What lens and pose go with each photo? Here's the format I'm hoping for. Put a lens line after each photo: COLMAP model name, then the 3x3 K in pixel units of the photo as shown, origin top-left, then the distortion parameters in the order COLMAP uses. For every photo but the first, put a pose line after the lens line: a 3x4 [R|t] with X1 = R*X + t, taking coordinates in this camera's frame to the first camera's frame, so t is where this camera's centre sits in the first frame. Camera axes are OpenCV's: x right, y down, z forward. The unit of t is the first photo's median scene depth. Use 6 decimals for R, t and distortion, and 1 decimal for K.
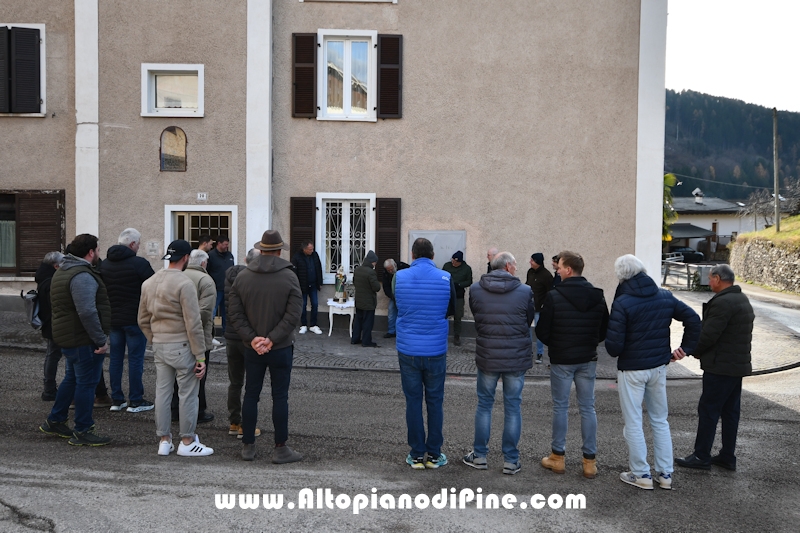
lens RADIAL K [[675.1, 0, 385.5], [0, 675.1, 220.0], [0, 0, 1]] dist [-0.016148, 0.053728]
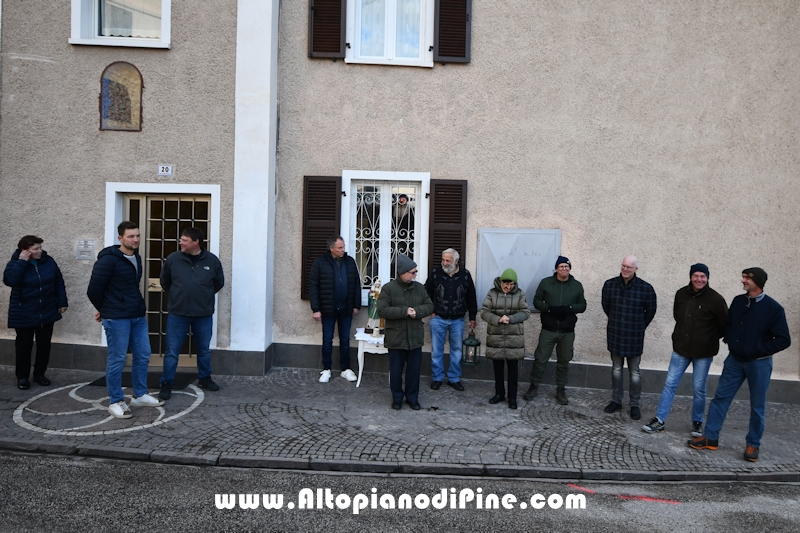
lens RADIAL K [[578.6, 0, 439.1], [0, 578.6, 226.2], [0, 0, 1]] dist [-0.005468, 0.025321]
pose [[0.999432, 0.013780, 0.030762, -0.022865], [-0.013147, 0.999700, -0.020681, 0.026443], [-0.031037, 0.020265, 0.999313, 0.419516]]
